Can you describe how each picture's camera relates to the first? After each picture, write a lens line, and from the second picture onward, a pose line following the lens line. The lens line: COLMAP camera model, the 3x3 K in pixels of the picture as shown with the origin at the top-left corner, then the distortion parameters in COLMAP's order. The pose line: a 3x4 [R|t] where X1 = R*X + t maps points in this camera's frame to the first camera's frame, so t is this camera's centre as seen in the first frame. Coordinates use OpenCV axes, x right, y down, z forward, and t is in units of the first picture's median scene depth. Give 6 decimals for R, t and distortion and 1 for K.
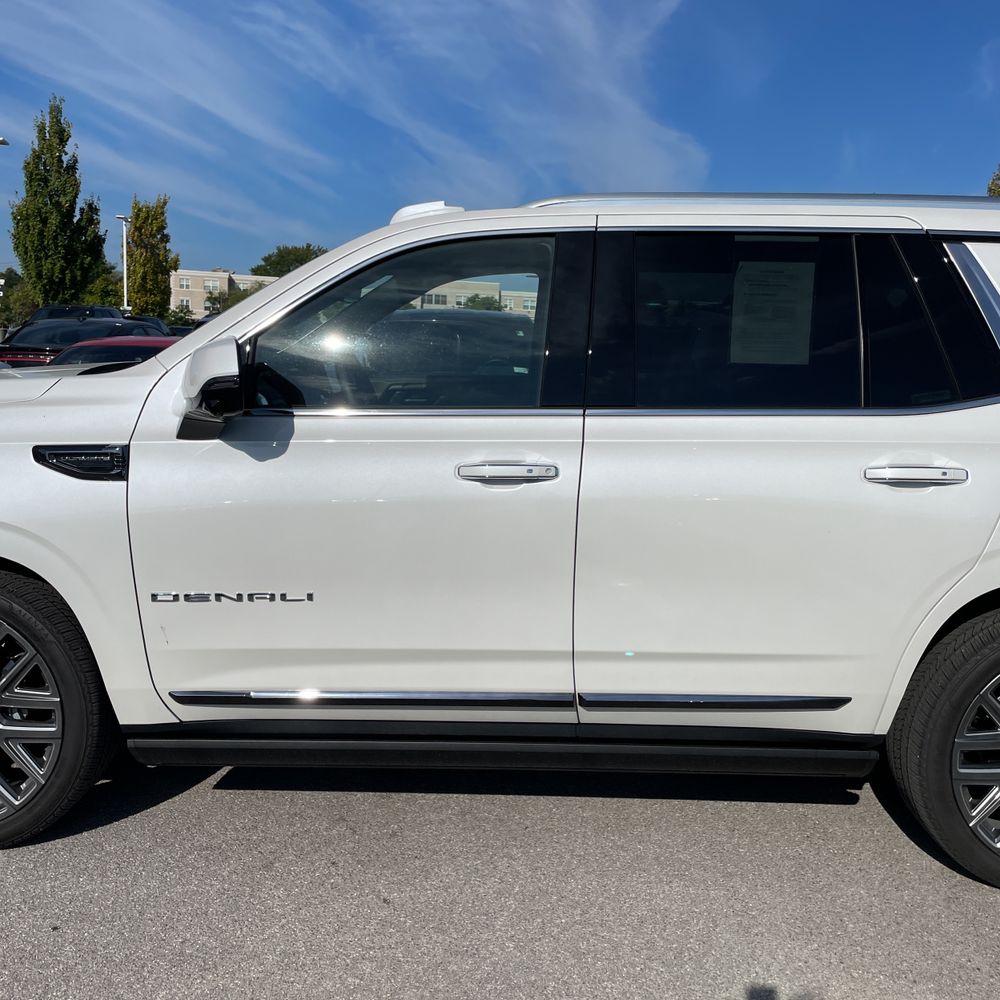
lens RADIAL K [[1031.3, 0, 498.9], [0, 1031.3, 483.1], [0, 0, 1]] dist [0.024009, 0.021916]
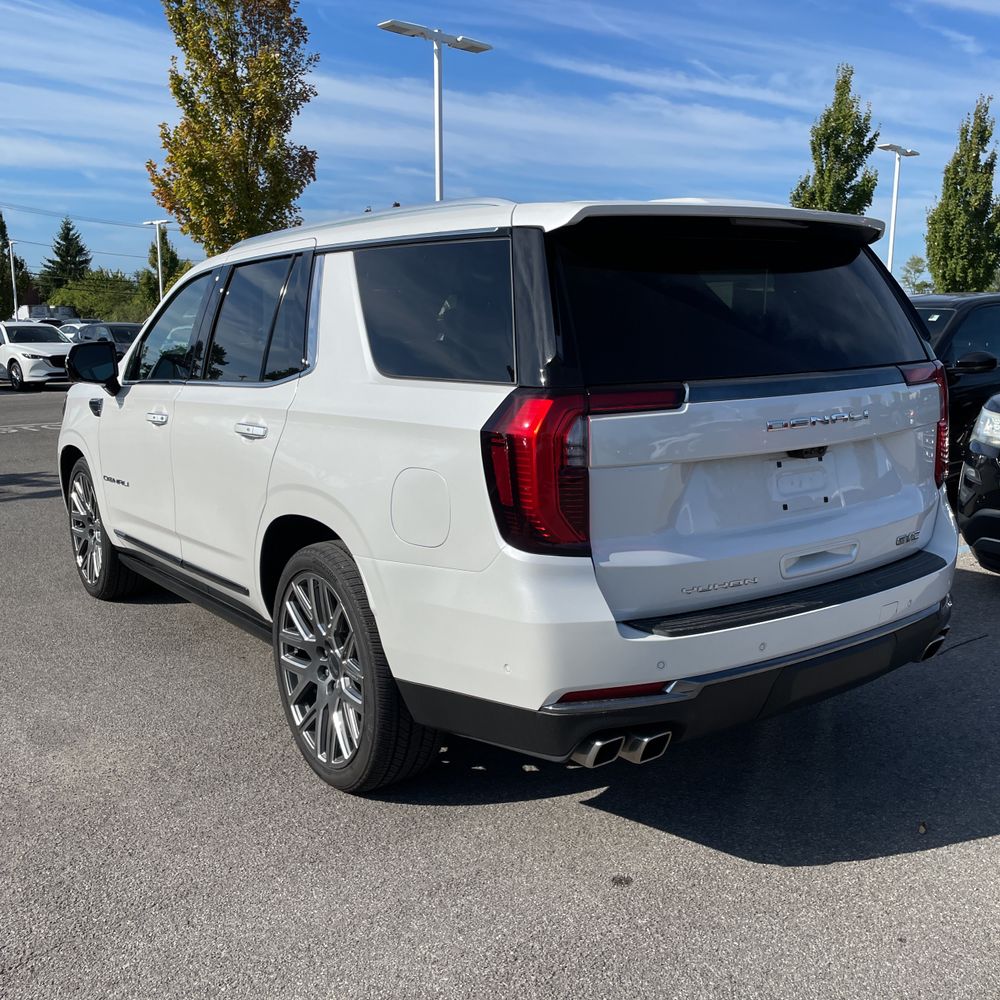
lens RADIAL K [[1031.3, 0, 498.9], [0, 1031.3, 483.1], [0, 0, 1]] dist [0.024009, 0.021916]
pose [[0.594512, 0.082997, -0.799792, 0.145798], [-0.082456, 0.995708, 0.042036, -0.002010], [0.799848, 0.040957, 0.598804, 0.037839]]
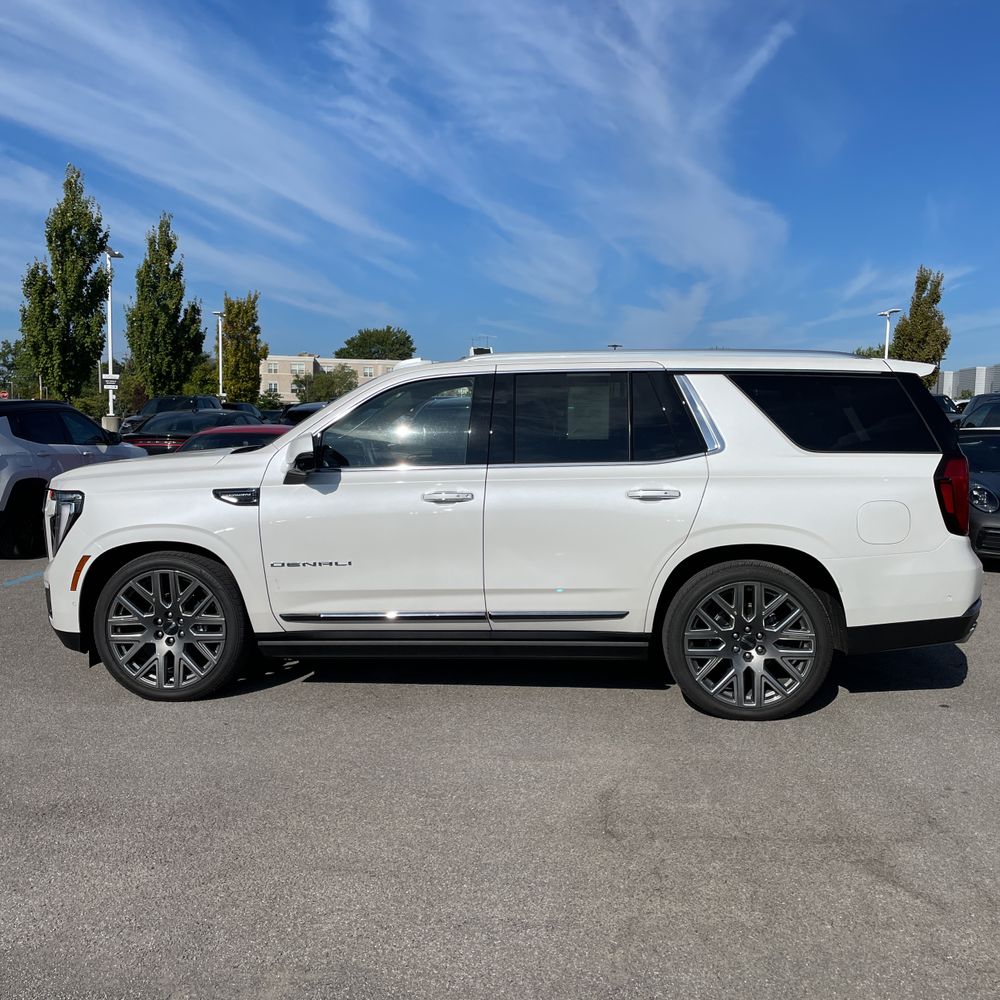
lens RADIAL K [[1031.3, 0, 498.9], [0, 1031.3, 483.1], [0, 0, 1]] dist [0.024009, 0.021916]
pose [[0.996742, -0.020915, -0.077900, 0.022383], [0.015373, 0.997353, -0.071072, 0.008989], [0.079180, 0.069643, 0.994425, -0.082278]]
